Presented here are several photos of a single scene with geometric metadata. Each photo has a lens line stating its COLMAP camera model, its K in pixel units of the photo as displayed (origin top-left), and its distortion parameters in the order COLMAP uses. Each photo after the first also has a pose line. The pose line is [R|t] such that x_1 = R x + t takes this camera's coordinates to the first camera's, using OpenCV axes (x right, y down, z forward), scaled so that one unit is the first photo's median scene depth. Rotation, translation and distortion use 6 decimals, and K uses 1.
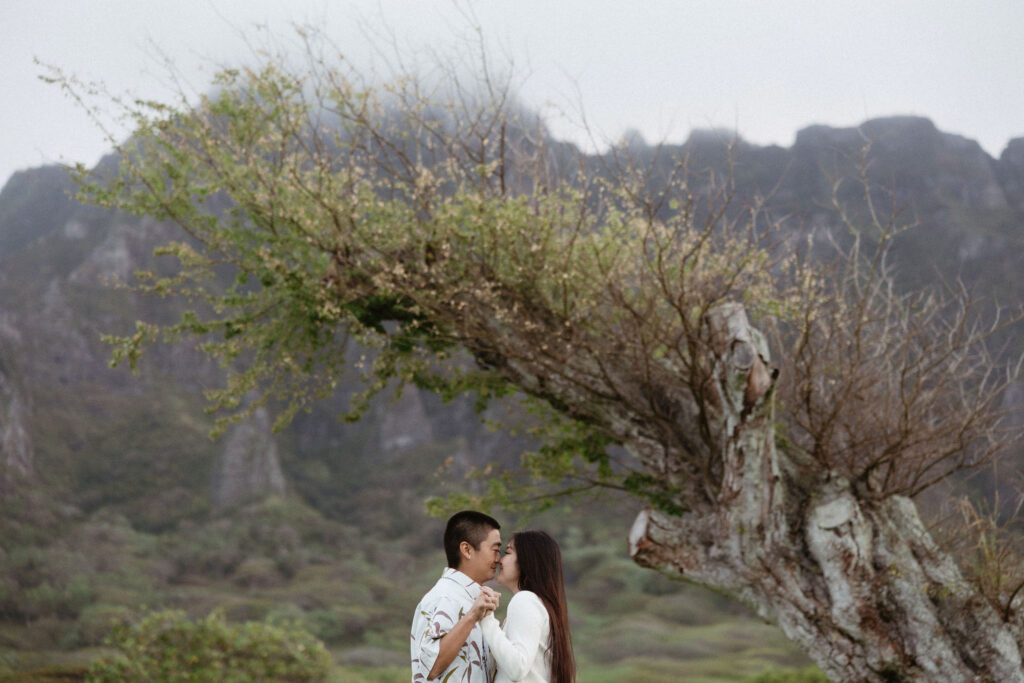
lens RADIAL K [[1936.4, 0, 512.0], [0, 1936.4, 341.5], [0, 0, 1]] dist [0.034400, 0.088811]
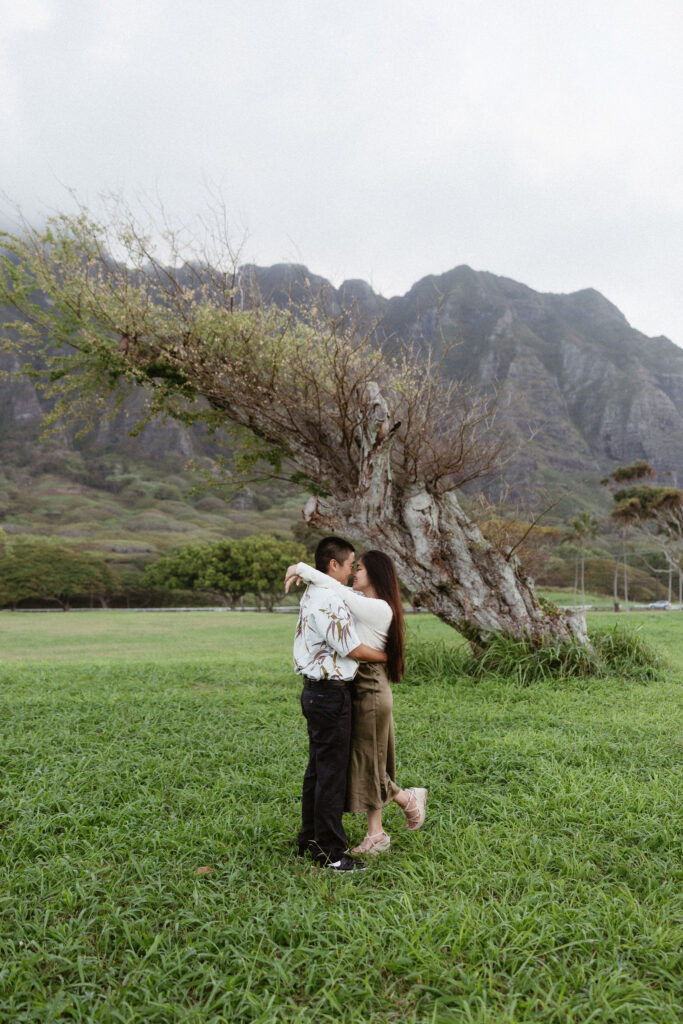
lens RADIAL K [[961.9, 0, 341.5], [0, 961.9, 512.0], [0, 0, 1]] dist [-0.003344, -0.001241]
pose [[0.963197, 0.018900, 0.268130, -0.144978], [-0.057417, 0.988968, 0.136548, -0.020562], [-0.262591, -0.146918, 0.953657, 0.152494]]
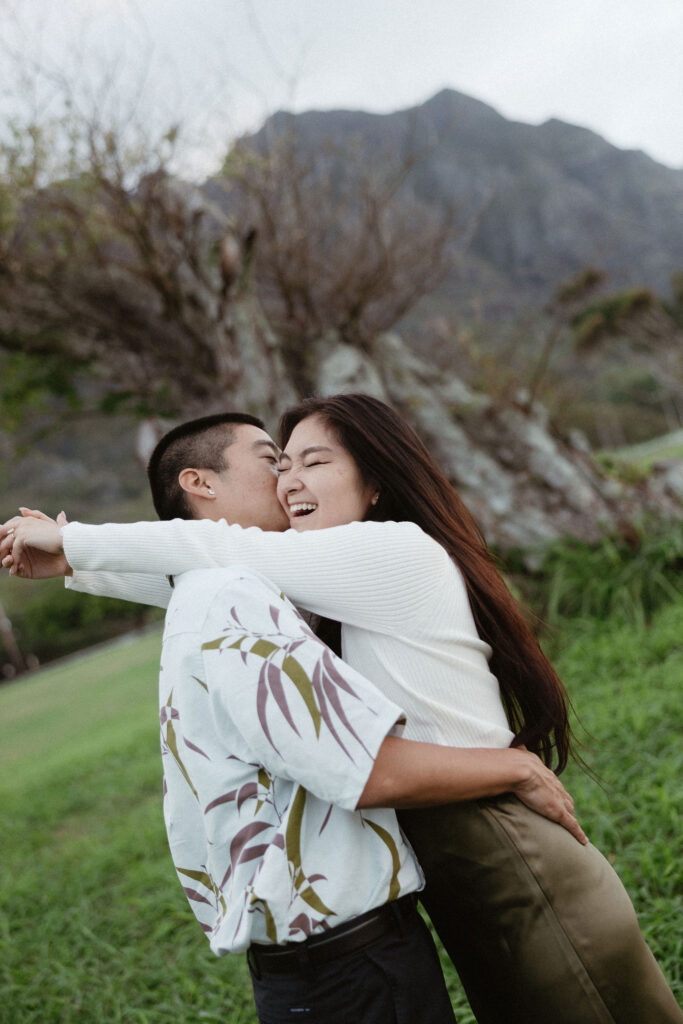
lens RADIAL K [[1220.7, 0, 348.2], [0, 1220.7, 488.3], [0, 0, 1]] dist [0.009513, 0.012435]
pose [[0.886453, -0.309641, 0.343982, -0.059309], [0.262899, 0.948567, 0.176367, 0.039873], [-0.380900, -0.065909, 0.922264, 0.421672]]
